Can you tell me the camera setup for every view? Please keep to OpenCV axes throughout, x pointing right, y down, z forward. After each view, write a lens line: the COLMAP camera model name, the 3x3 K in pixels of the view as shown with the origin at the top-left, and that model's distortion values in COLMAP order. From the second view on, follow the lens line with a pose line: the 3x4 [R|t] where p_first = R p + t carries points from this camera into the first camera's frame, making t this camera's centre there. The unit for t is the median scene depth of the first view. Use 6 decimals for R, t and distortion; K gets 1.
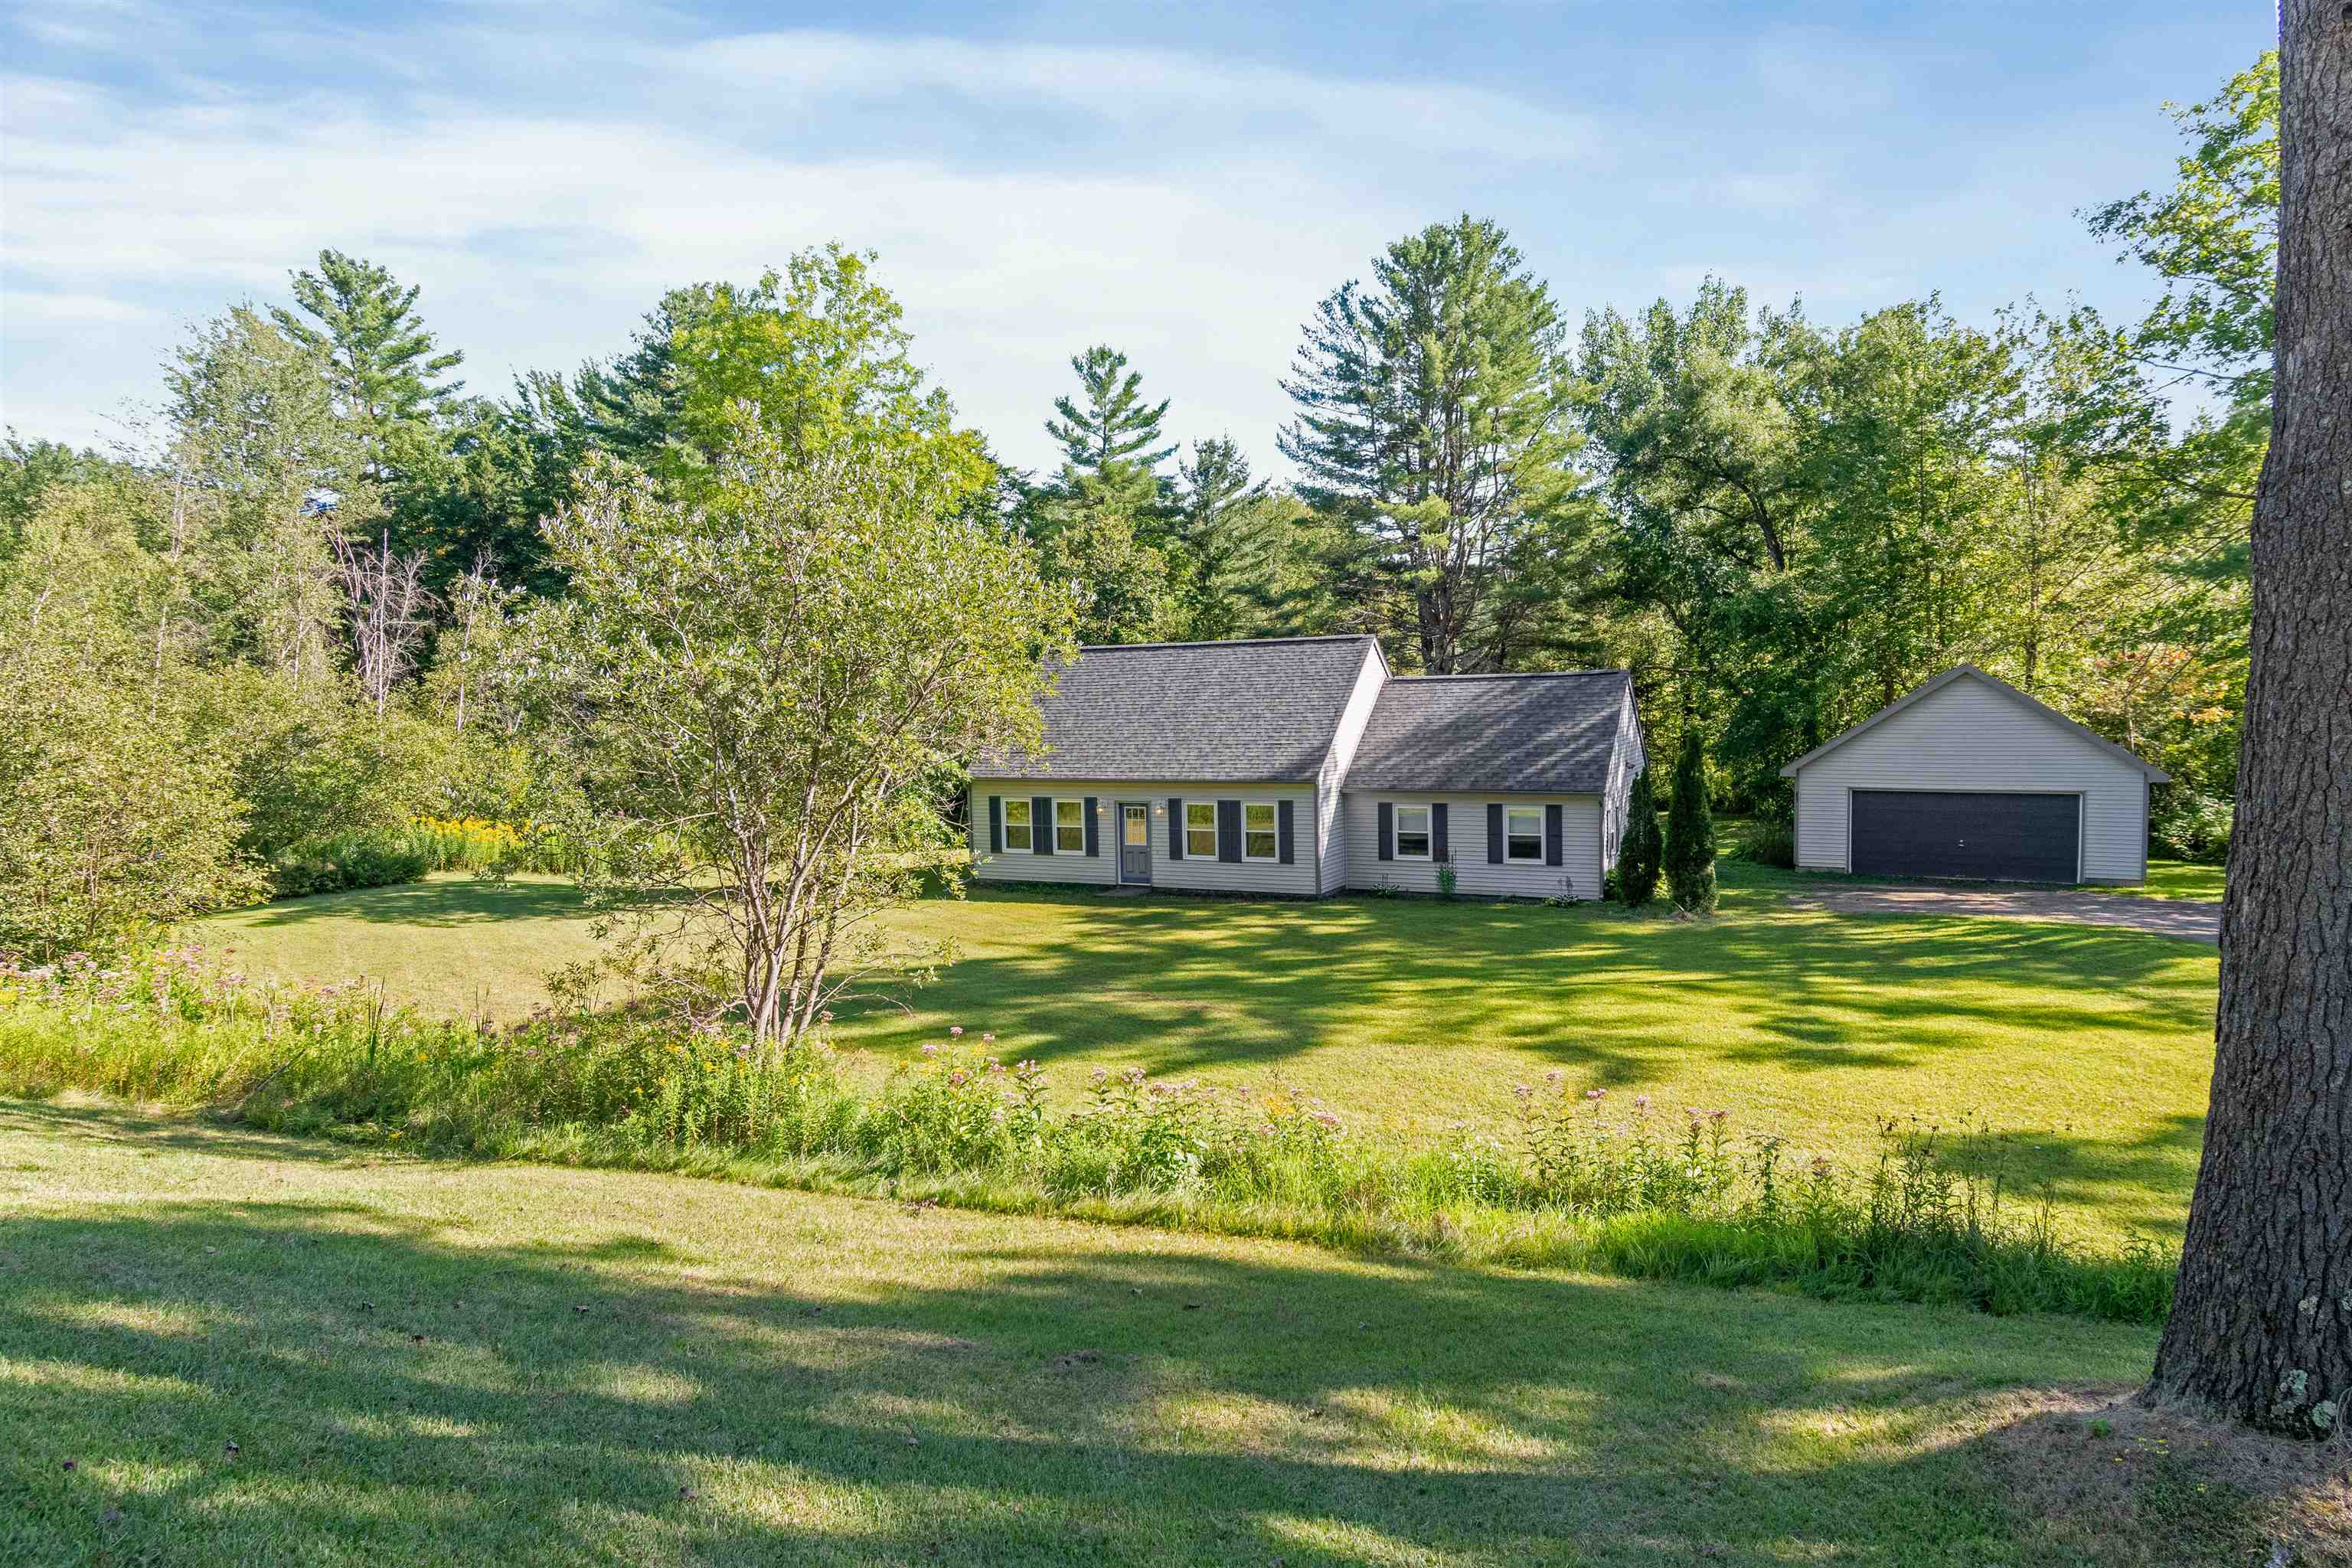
lens RADIAL K [[1390.7, 0, 1185.1], [0, 1390.7, 795.0], [0, 0, 1]] dist [0.001086, 0.000857]
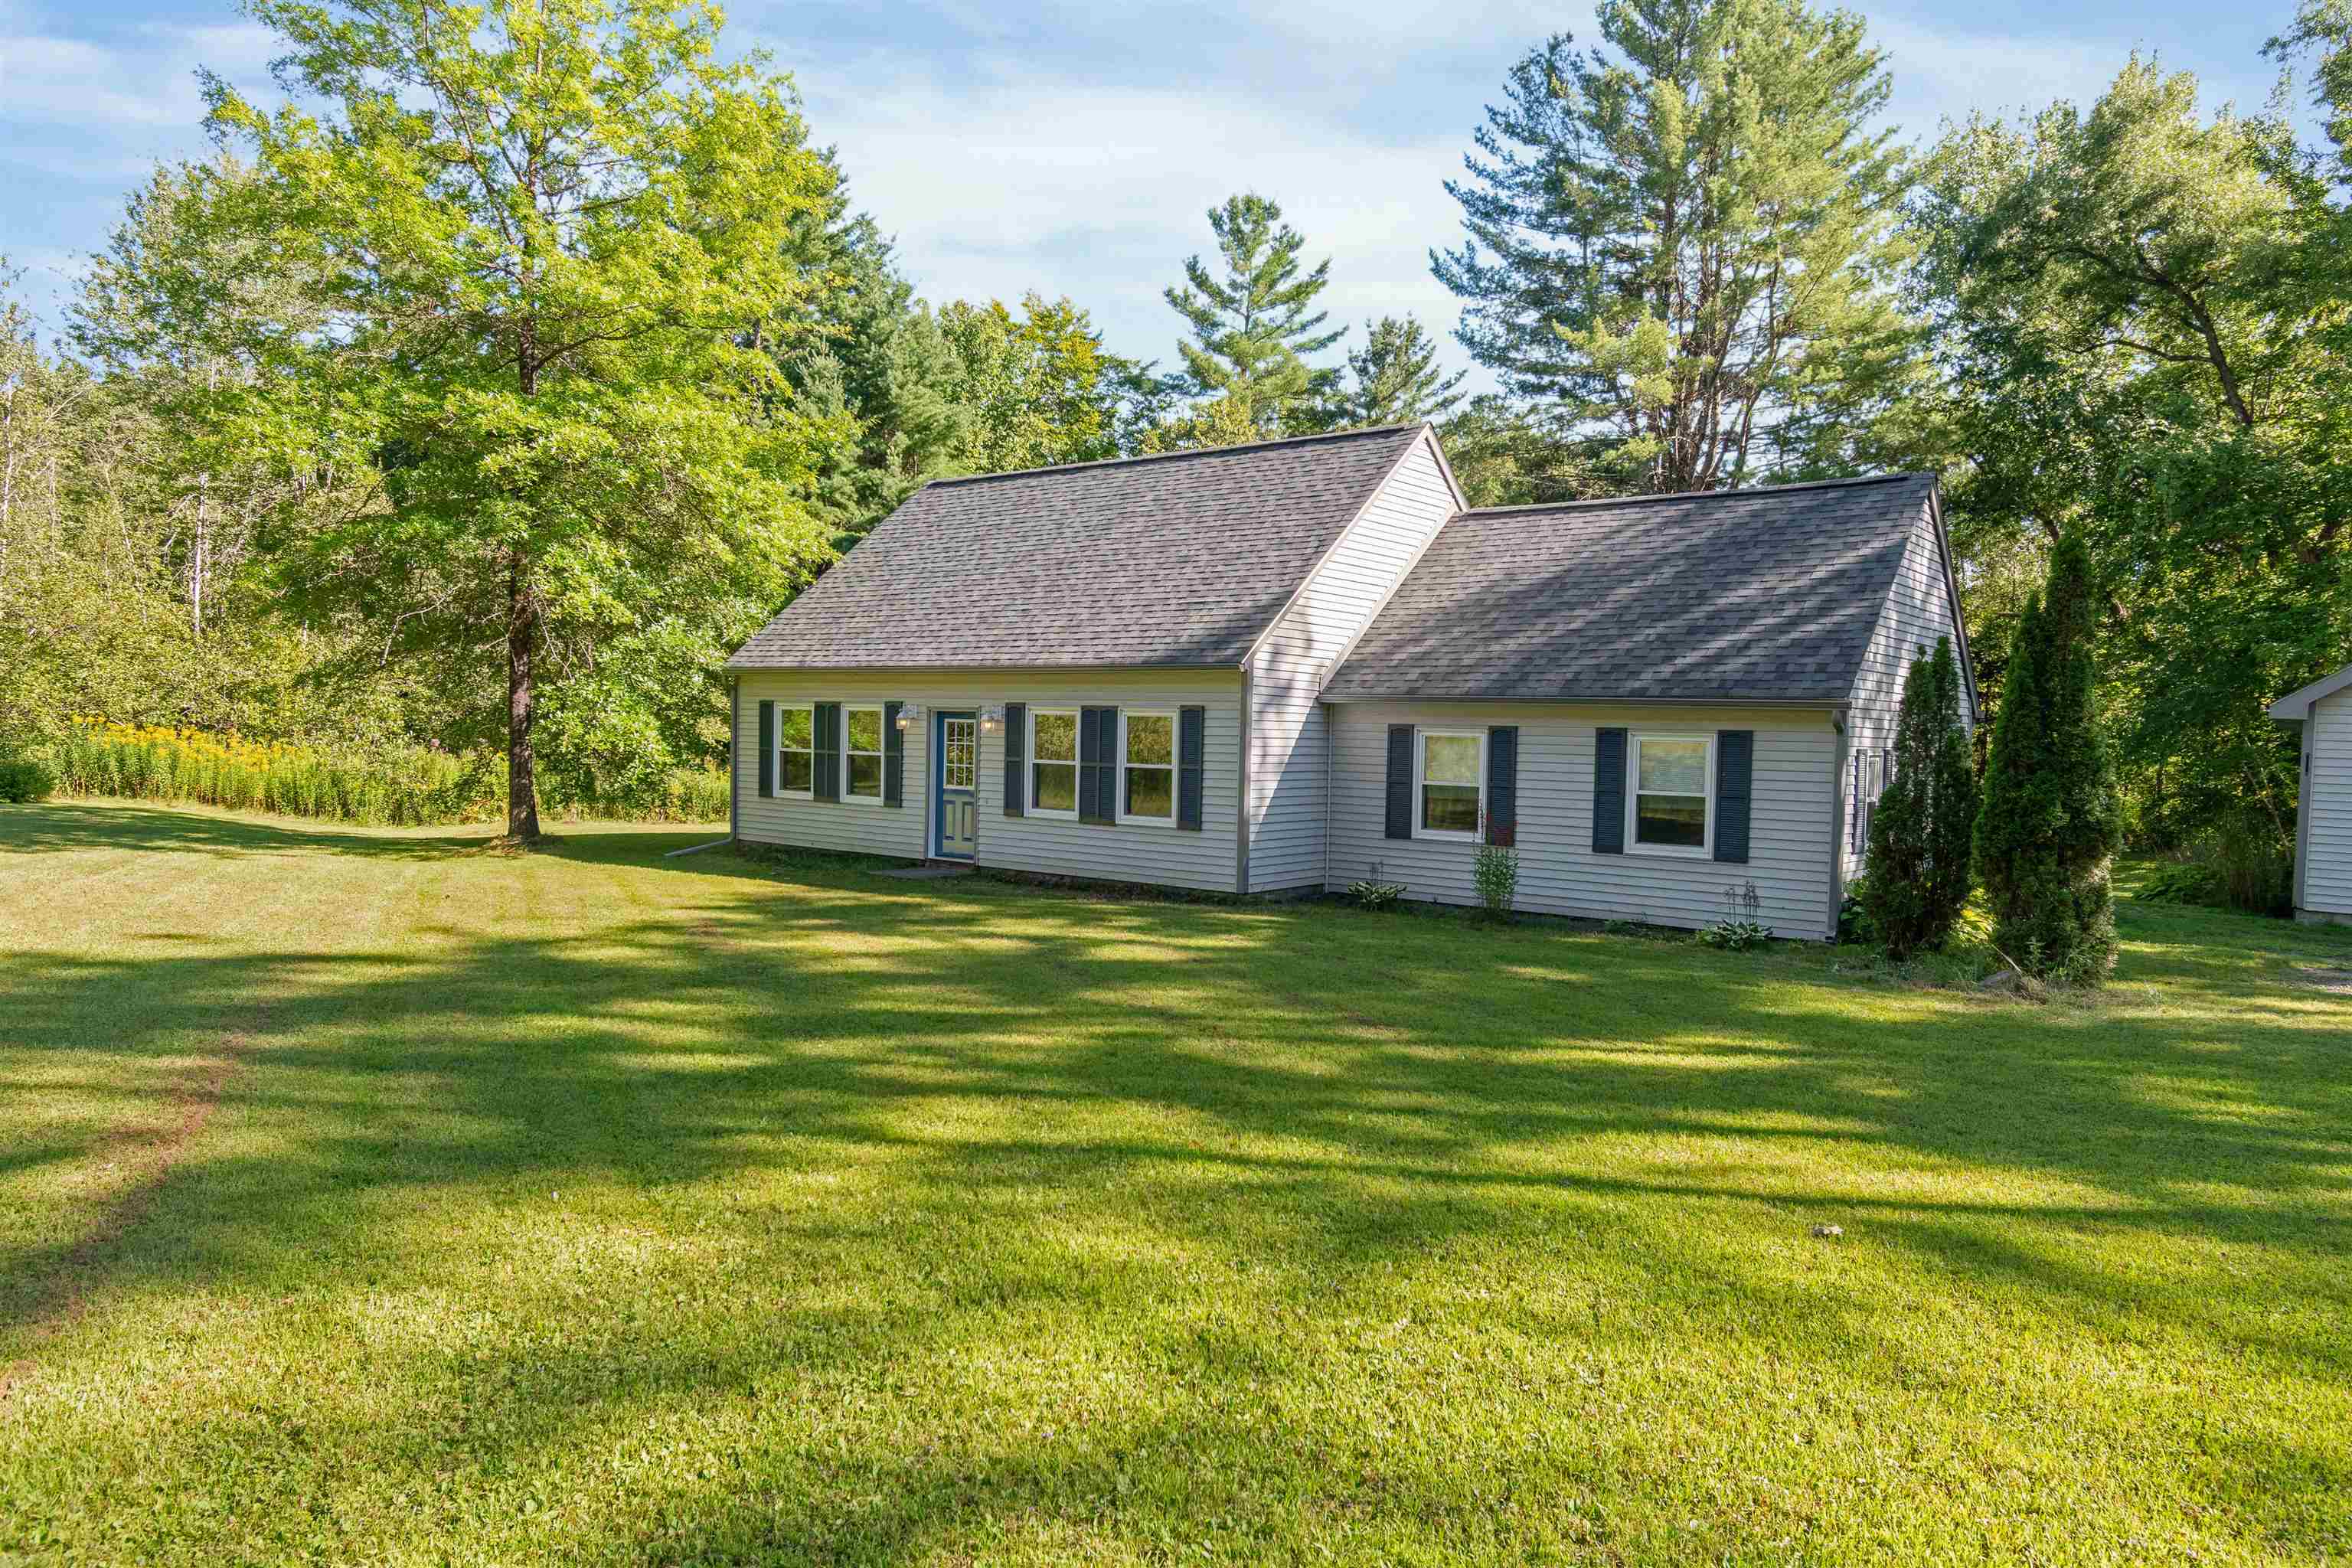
lens RADIAL K [[1506.3, 0, 1177.7], [0, 1506.3, 791.5], [0, 0, 1]] dist [-0.001426, 0.000814]
pose [[0.980122, 0.053131, -0.191149, 0.163900], [-0.058126, 0.998096, -0.020616, 0.044305], [0.189689, 0.031317, 0.981345, 0.430481]]
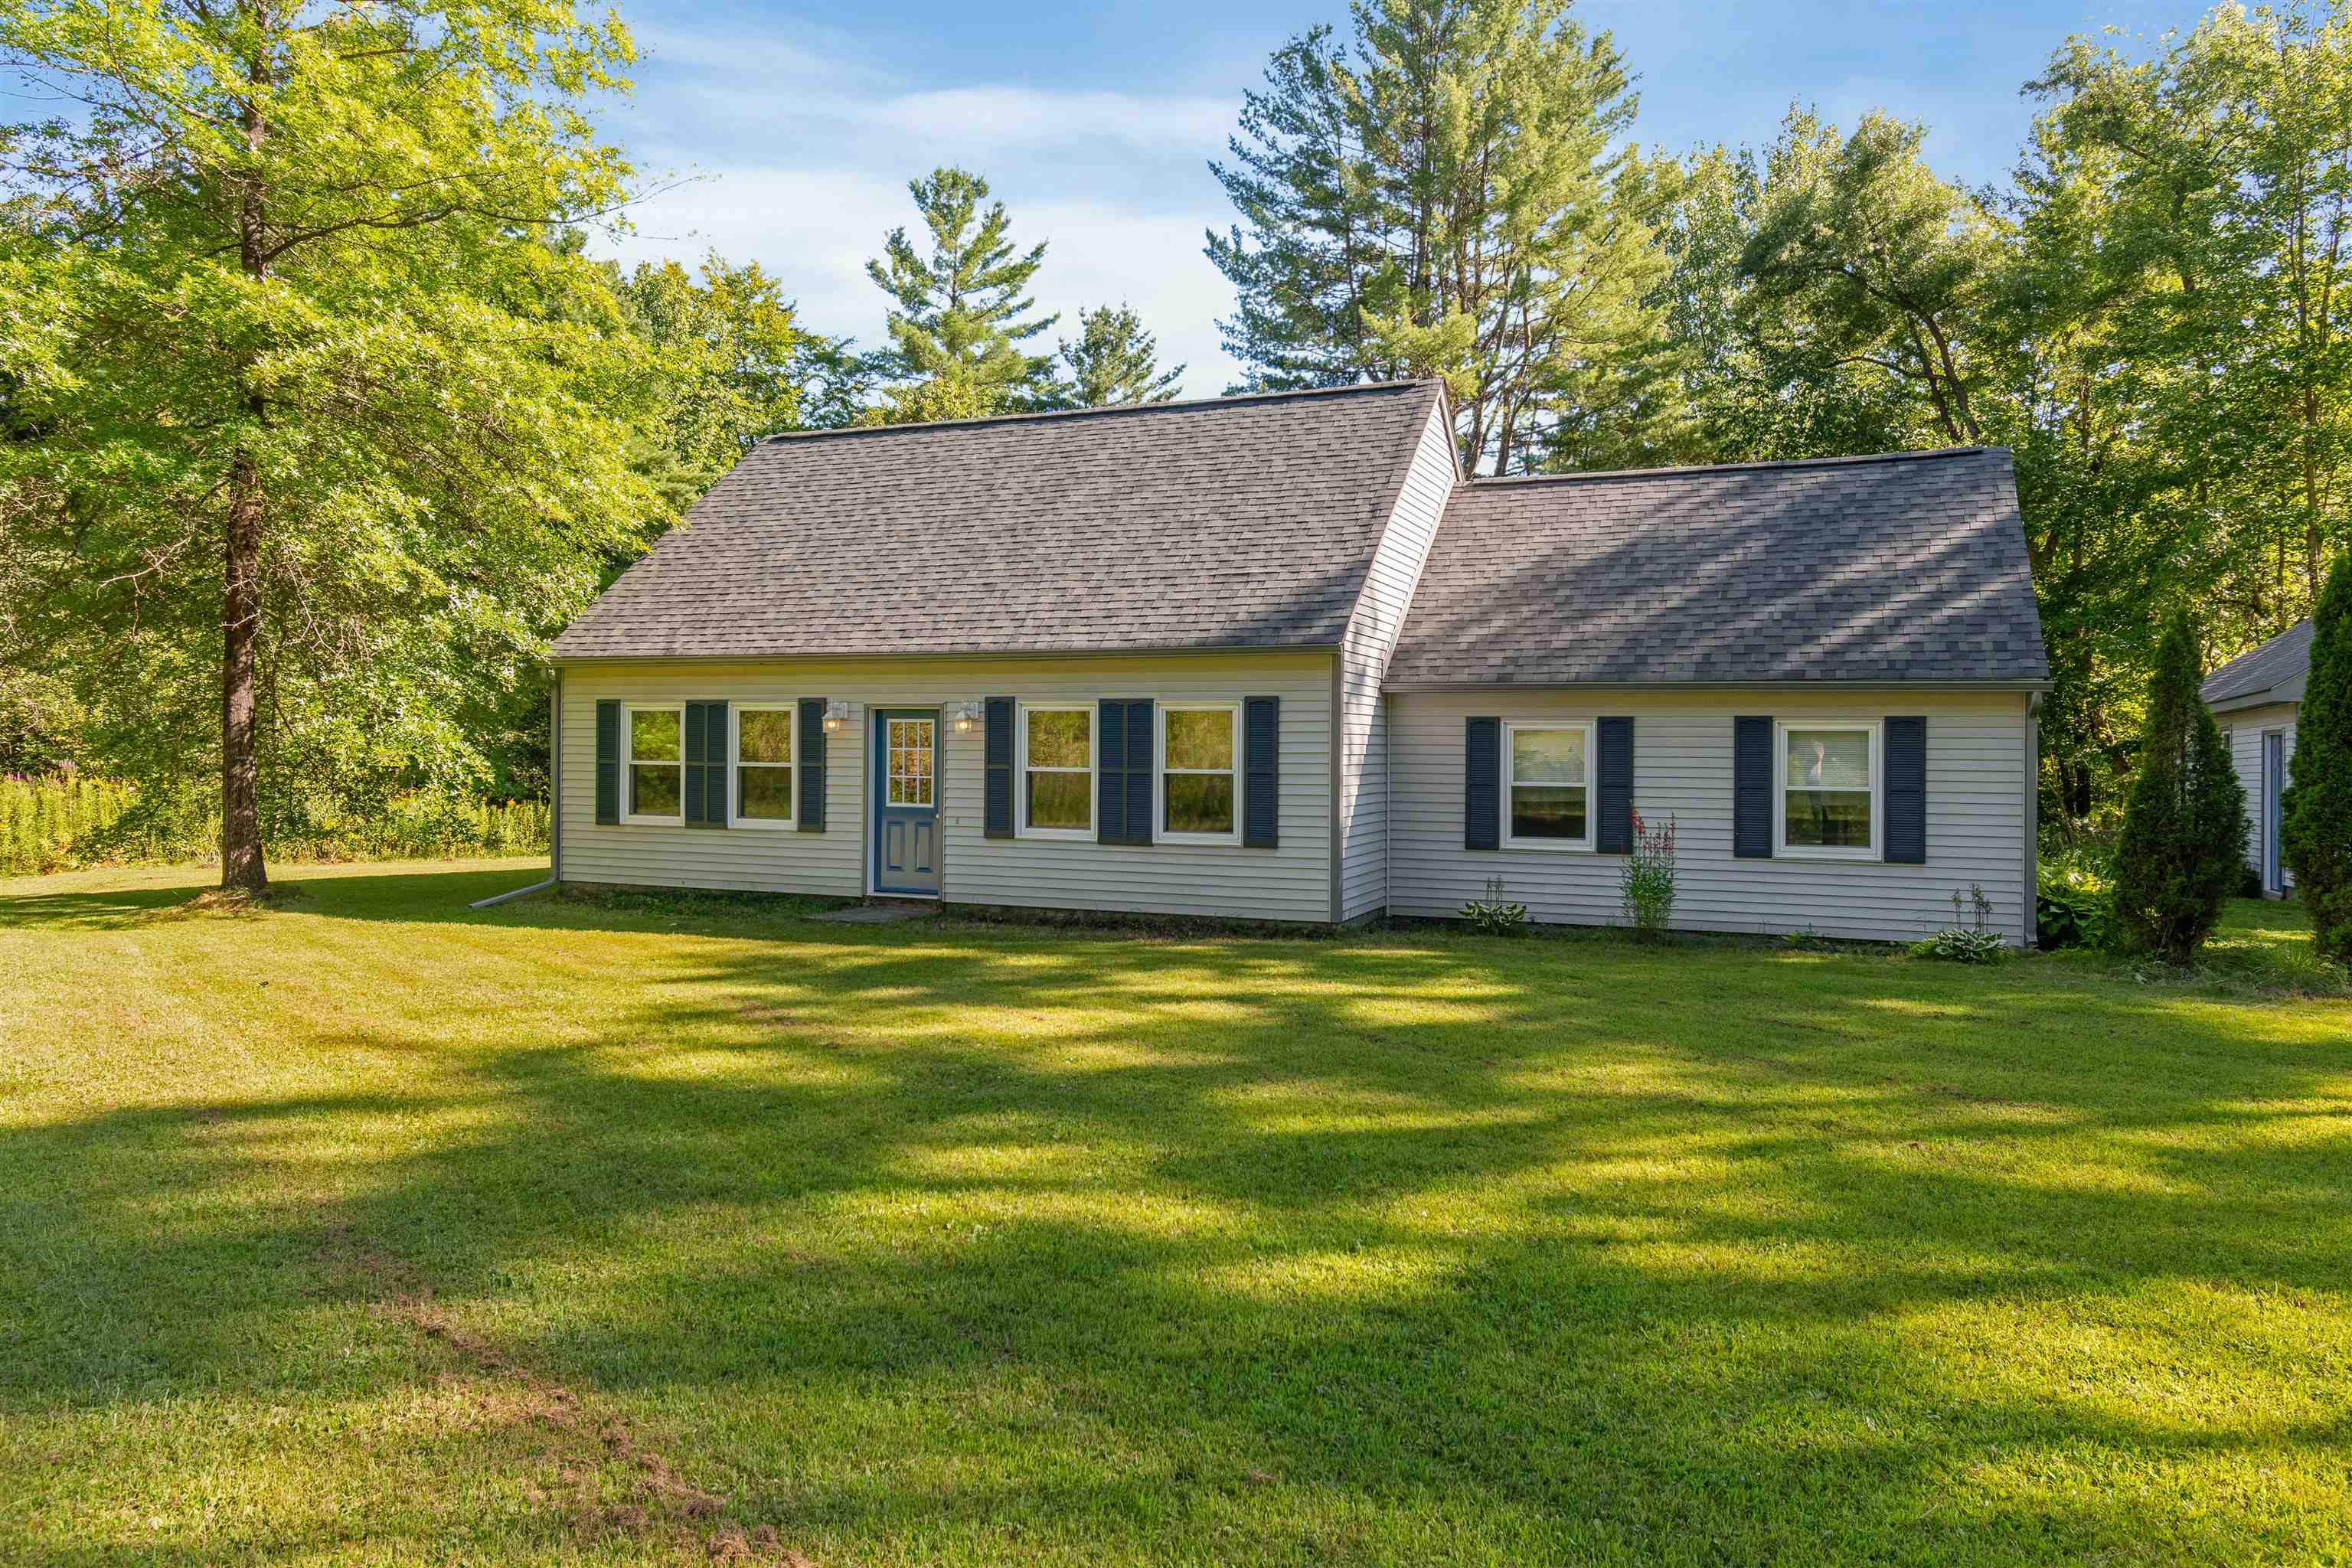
lens RADIAL K [[1527.9, 0, 1189.3], [0, 1527.9, 728.4], [0, 0, 1]] dist [0.000728, -0.002575]
pose [[0.996328, 0.030681, 0.079931, 0.013185], [-0.024212, 0.996446, -0.080678, 0.048300], [-0.082122, 0.078446, 0.993530, 0.511859]]
